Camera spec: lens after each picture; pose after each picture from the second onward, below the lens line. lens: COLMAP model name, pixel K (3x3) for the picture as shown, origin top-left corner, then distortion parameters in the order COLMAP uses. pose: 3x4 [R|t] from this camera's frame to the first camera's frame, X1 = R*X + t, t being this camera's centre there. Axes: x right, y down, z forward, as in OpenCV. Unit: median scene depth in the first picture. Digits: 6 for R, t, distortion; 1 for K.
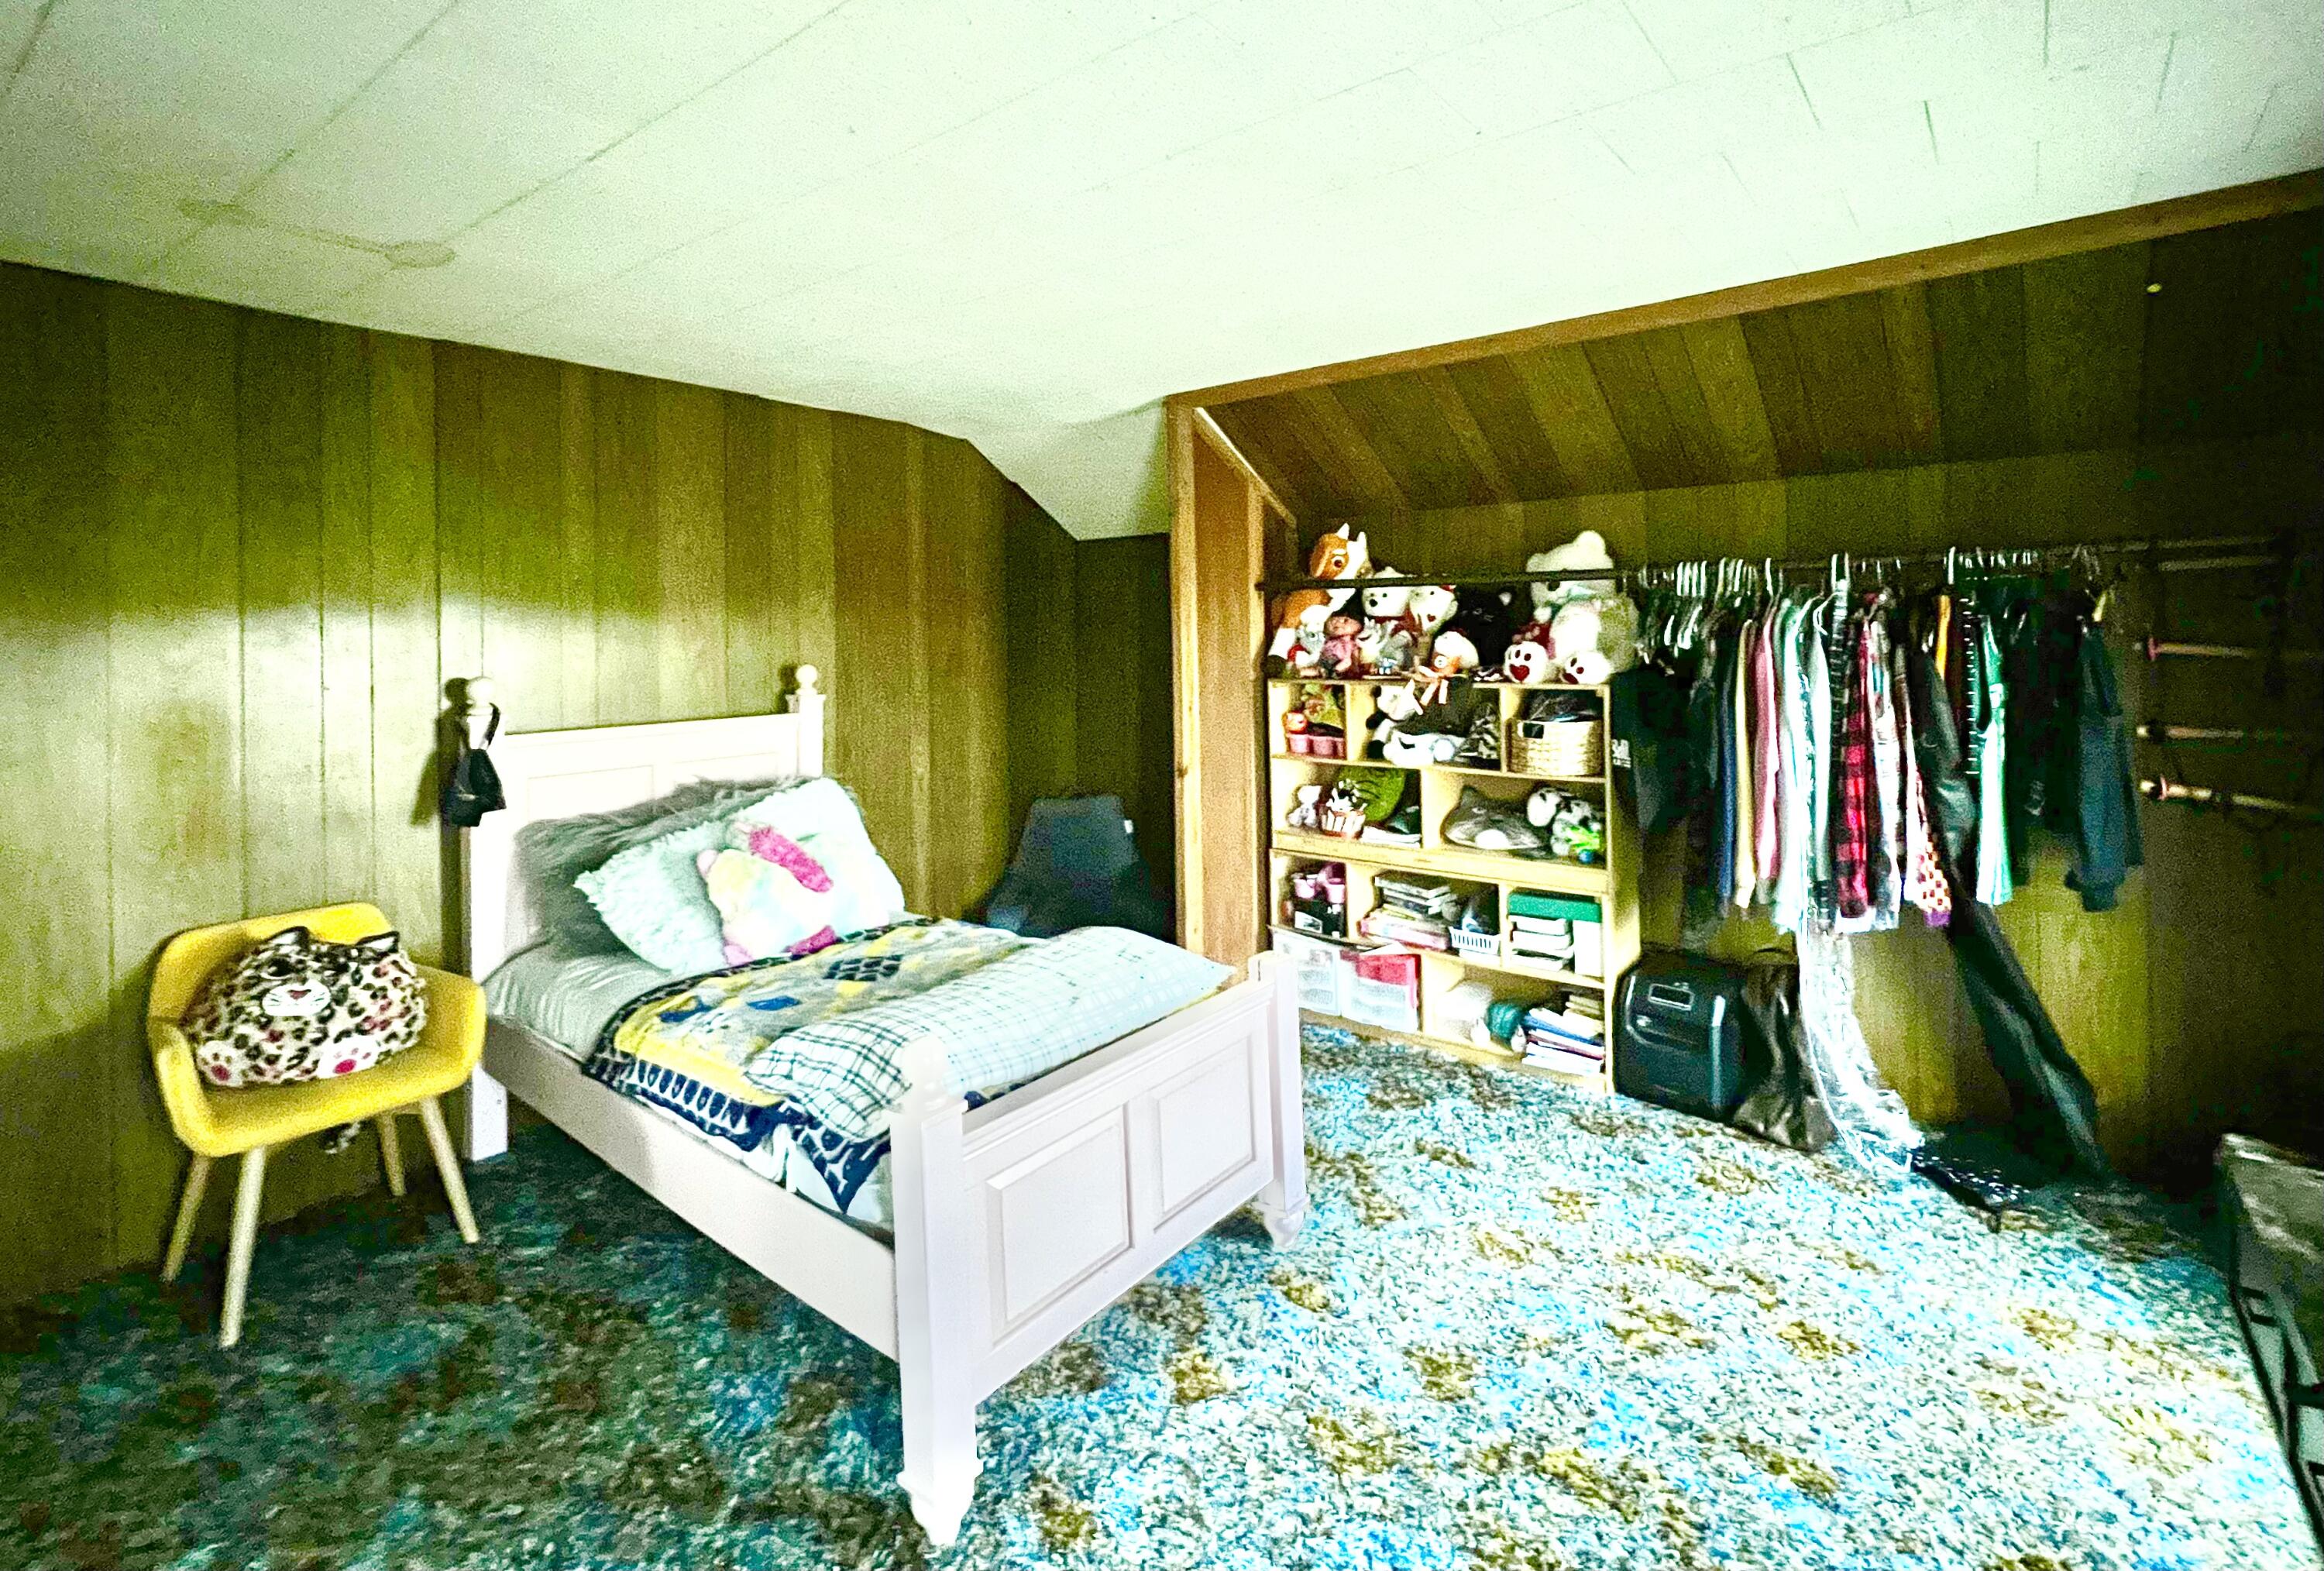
lens RADIAL K [[1053.9, 0, 1201.4], [0, 1053.9, 640.4], [0, 0, 1]] dist [-0.008963, 0.001692]
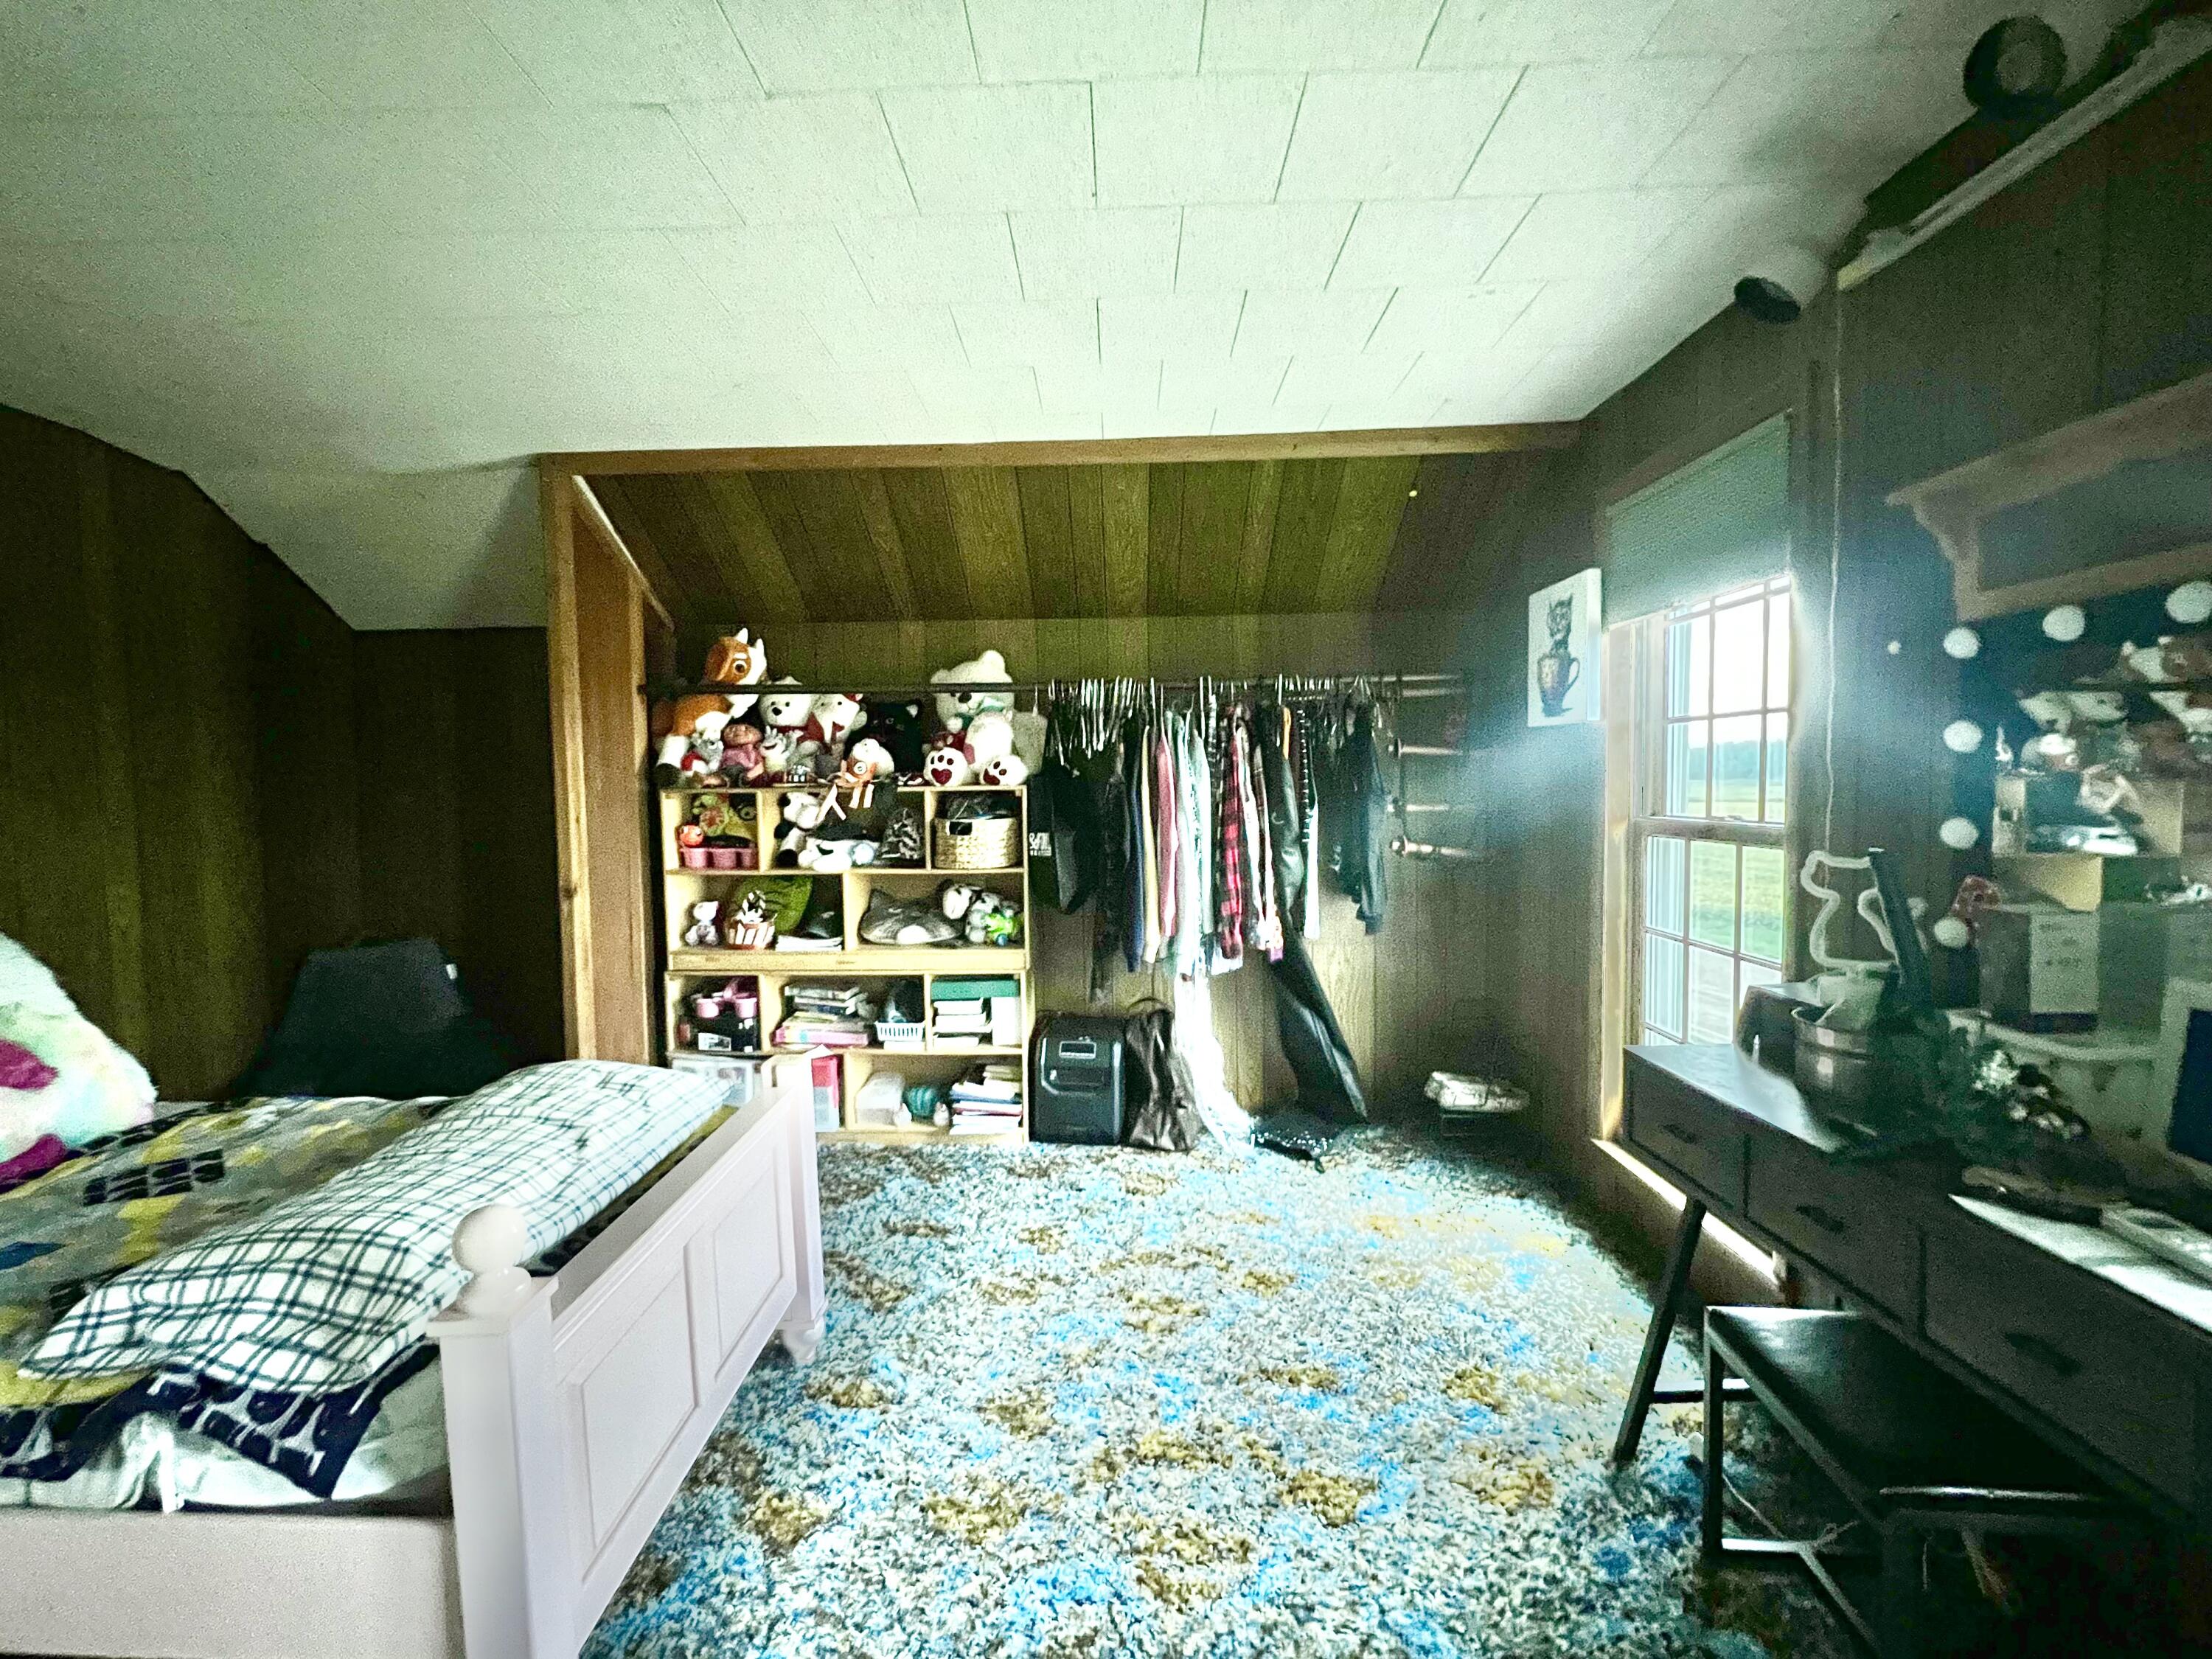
lens RADIAL K [[960.9, 0, 1095.1], [0, 960.9, 829.8], [0, 0, 1]] dist [-0.006880, 0.000700]
pose [[0.817463, -0.023268, 0.575510, -0.169385], [-0.002525, 0.999029, 0.043977, 0.052771], [-0.575975, -0.037403, 0.816611, 0.139503]]
